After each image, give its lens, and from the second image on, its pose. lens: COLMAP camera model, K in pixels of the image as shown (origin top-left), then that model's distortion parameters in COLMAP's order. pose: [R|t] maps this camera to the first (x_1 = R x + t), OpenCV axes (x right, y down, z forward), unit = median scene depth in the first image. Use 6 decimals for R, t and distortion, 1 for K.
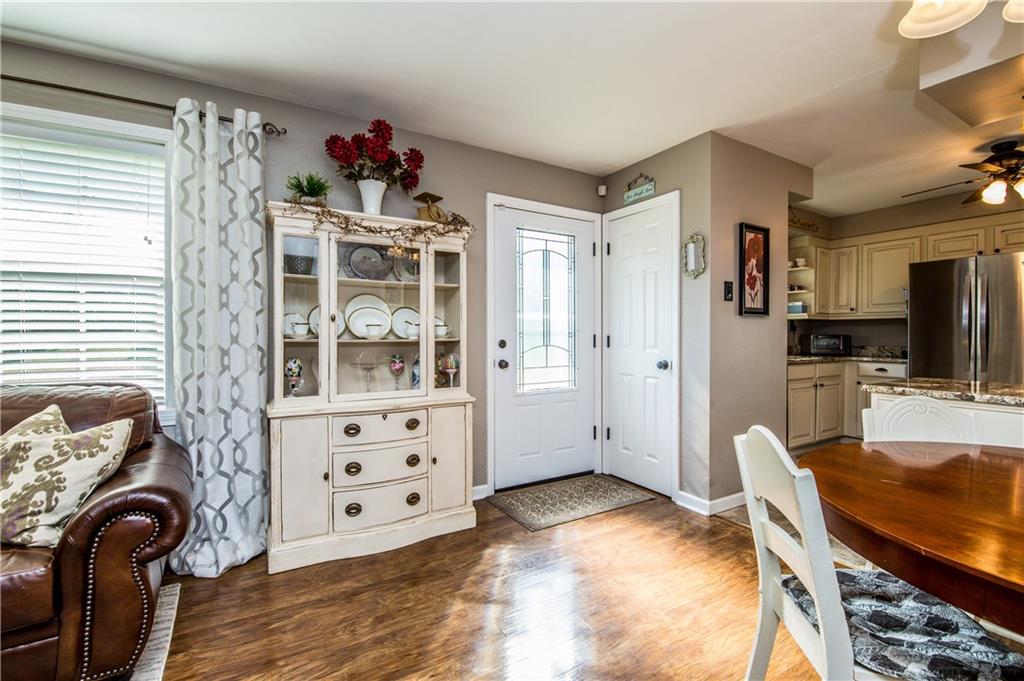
lens RADIAL K [[441.5, 0, 517.2], [0, 441.5, 337.8], [0, 0, 1]] dist [-0.002571, -0.010129]
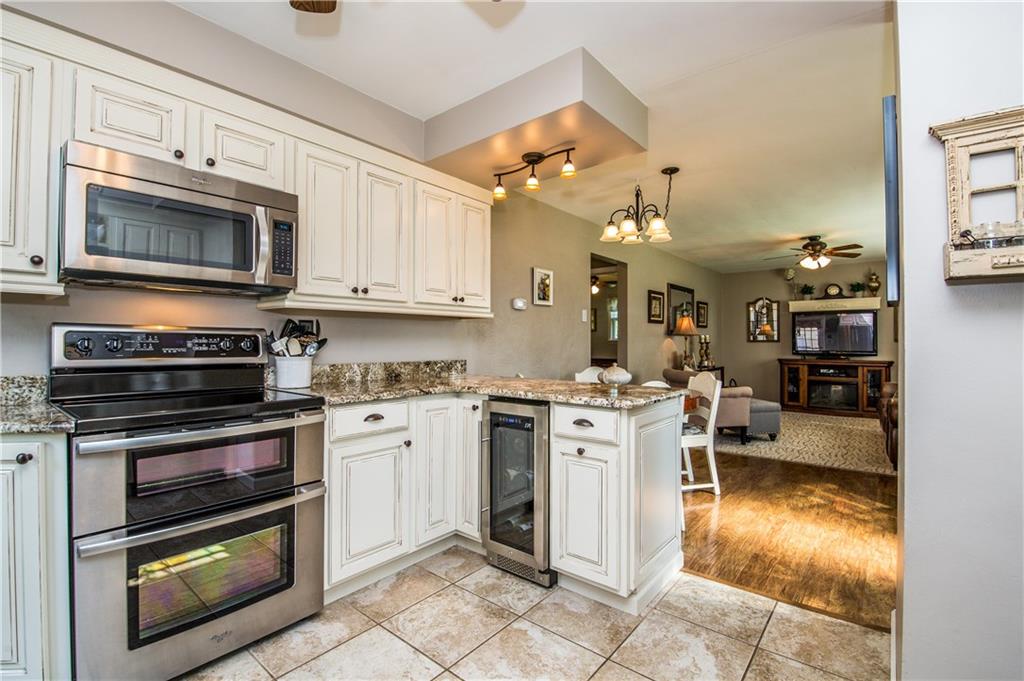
lens RADIAL K [[459.4, 0, 512.0], [0, 459.4, 340.5], [0, 0, 1]] dist [-0.015985, -0.000622]
pose [[-0.942042, -0.005959, -0.335443, 1.006548], [-0.007850, 0.999960, 0.004281, -0.009931], [0.335404, 0.006666, -0.942051, 1.221898]]
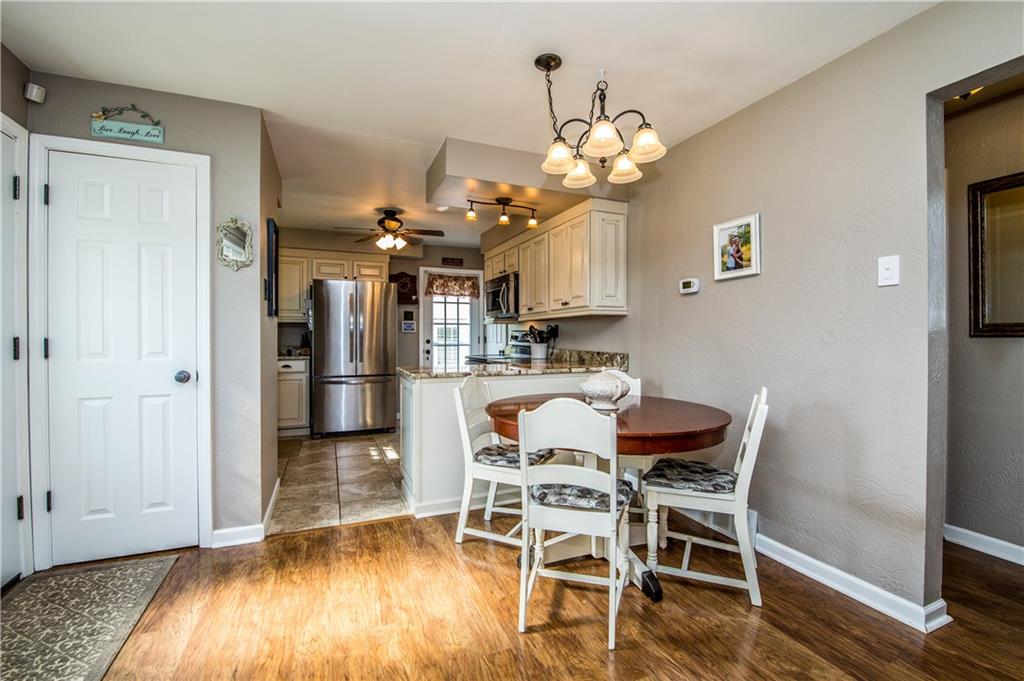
lens RADIAL K [[441.5, 0, 517.2], [0, 441.5, 337.8], [0, 0, 1]] dist [-0.002571, -0.010129]
pose [[0.131762, -0.005178, 0.991268, -0.323989], [0.007843, 0.999961, 0.004181, -0.004021], [-0.991250, 0.007223, 0.131798, 0.317329]]
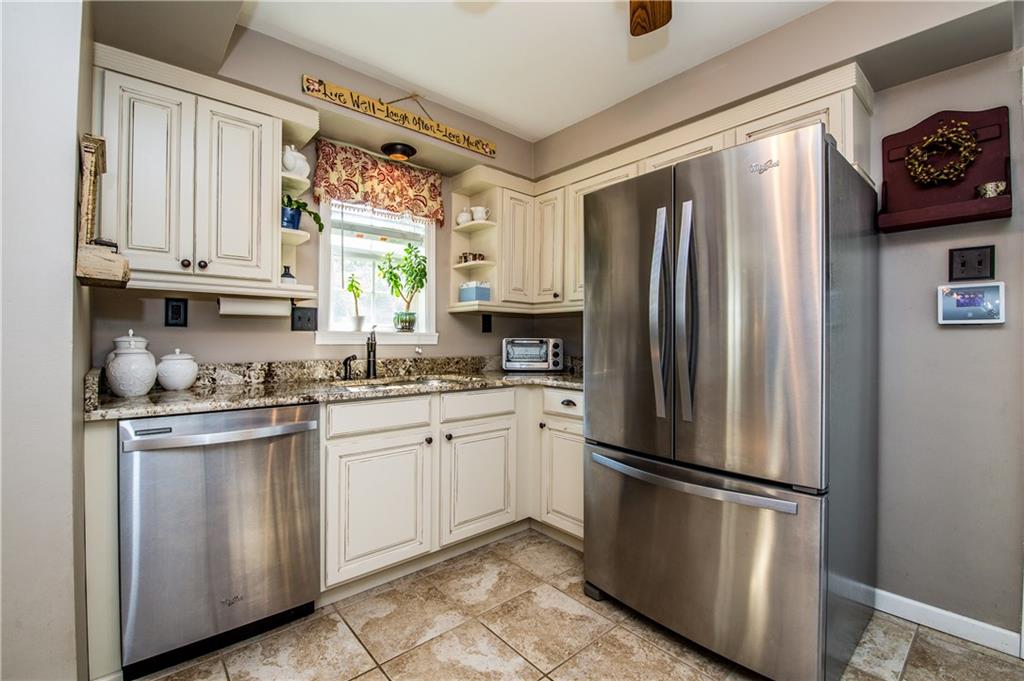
lens RADIAL K [[441.5, 0, 517.2], [0, 441.5, 337.8], [0, 0, 1]] dist [-0.002571, -0.010129]
pose [[0.982901, 0.002903, 0.184112, 0.882551], [-0.000721, 0.999929, -0.011913, -0.001428], [-0.184133, 0.011577, 0.982833, 0.629784]]
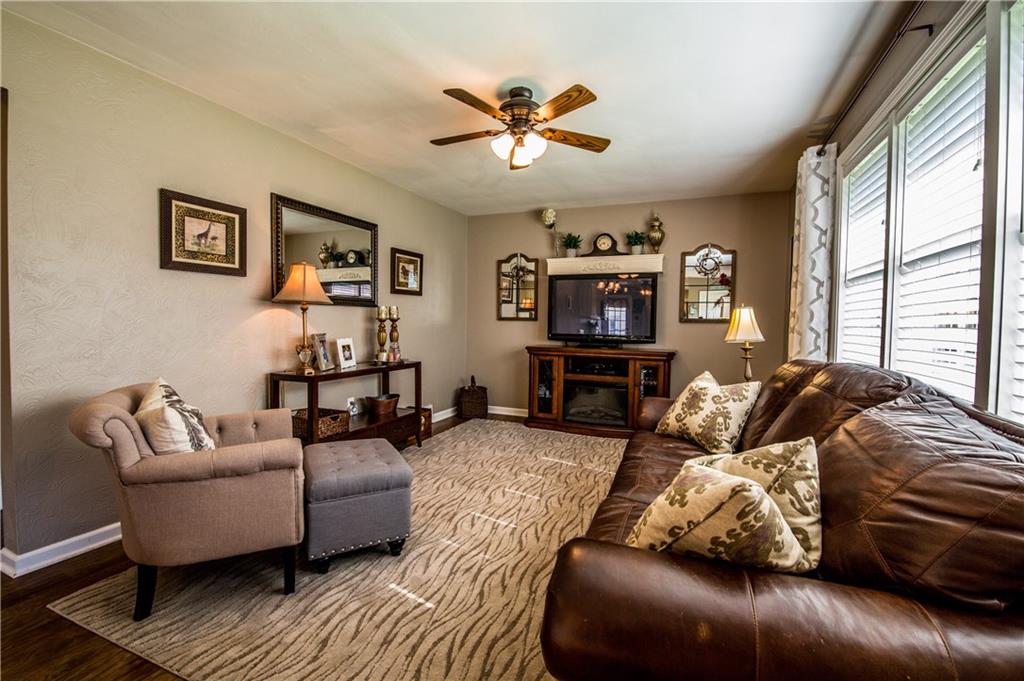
lens RADIAL K [[441.5, 0, 517.2], [0, 441.5, 337.8], [0, 0, 1]] dist [-0.002571, -0.010129]
pose [[-0.801665, 0.006945, -0.597733, -0.169579], [-0.023260, 0.998813, 0.042801, -0.006968], [0.597321, 0.048216, -0.800552, 0.620710]]
